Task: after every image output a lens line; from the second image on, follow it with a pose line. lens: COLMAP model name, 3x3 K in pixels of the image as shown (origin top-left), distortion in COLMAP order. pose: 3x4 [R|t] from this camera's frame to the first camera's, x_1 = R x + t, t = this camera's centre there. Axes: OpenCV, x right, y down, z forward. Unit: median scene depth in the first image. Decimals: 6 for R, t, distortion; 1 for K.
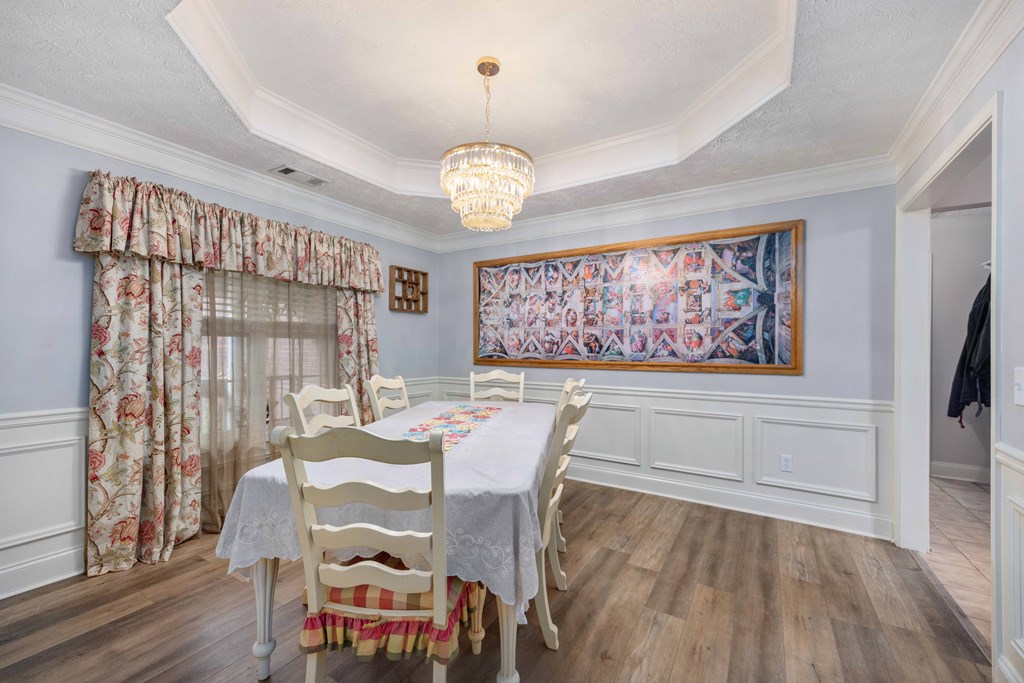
lens RADIAL K [[396.7, 0, 512.0], [0, 396.7, 341.5], [0, 0, 1]] dist [0.000495, -0.000159]
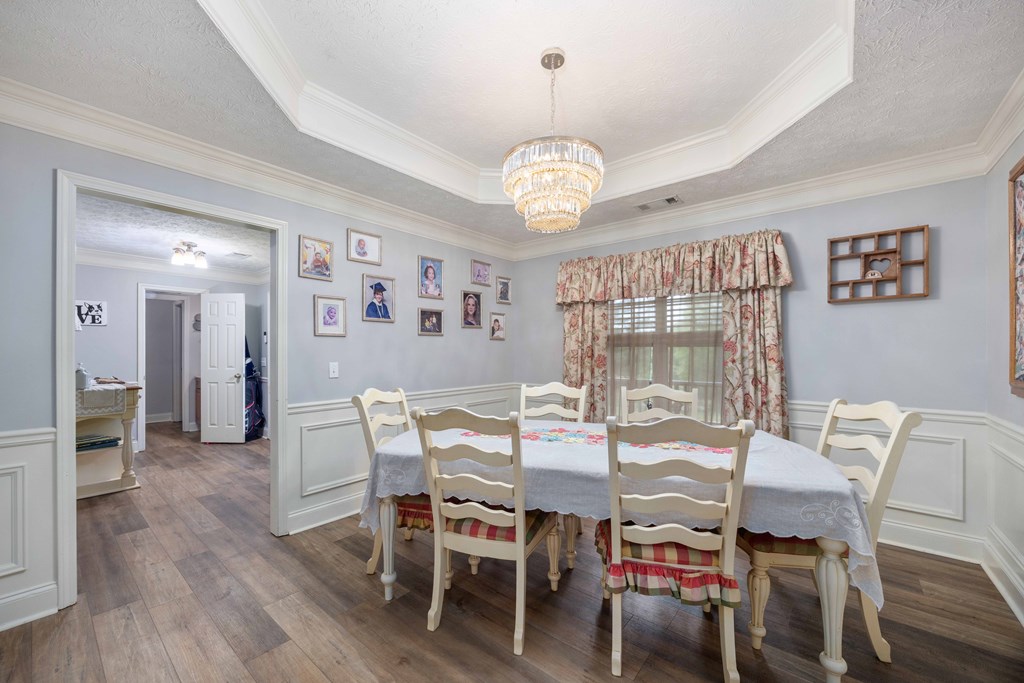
lens RADIAL K [[396.7, 0, 512.0], [0, 396.7, 341.5], [0, 0, 1]] dist [0.000495, -0.000159]
pose [[-0.118425, -0.039320, -0.992184, 0.539128], [0.006640, 0.999162, -0.040389, 0.015877], [0.992941, -0.011371, -0.118064, 0.617160]]
